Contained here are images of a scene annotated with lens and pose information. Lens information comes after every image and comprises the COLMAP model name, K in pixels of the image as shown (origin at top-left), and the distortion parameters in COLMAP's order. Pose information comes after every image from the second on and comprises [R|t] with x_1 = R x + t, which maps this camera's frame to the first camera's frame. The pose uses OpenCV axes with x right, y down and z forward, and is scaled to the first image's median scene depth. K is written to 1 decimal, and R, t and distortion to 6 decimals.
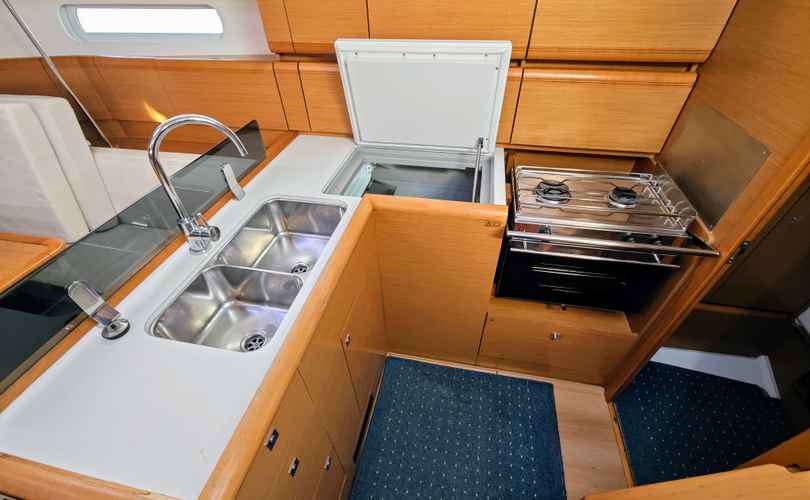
lens RADIAL K [[337.3, 0, 405.0], [0, 337.3, 250.0], [0, 0, 1]] dist [0.000622, -0.009685]
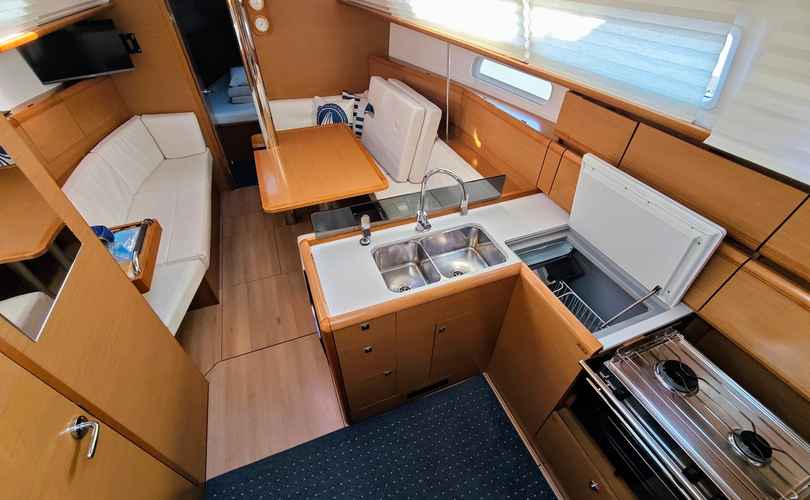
lens RADIAL K [[337.3, 0, 405.0], [0, 337.3, 250.0], [0, 0, 1]] dist [0.000622, -0.009685]
pose [[0.536999, 0.579112, -0.613402, 0.390659], [-0.568905, 0.785511, 0.243555, -0.242550], [0.622880, 0.218179, 0.751278, -0.274633]]
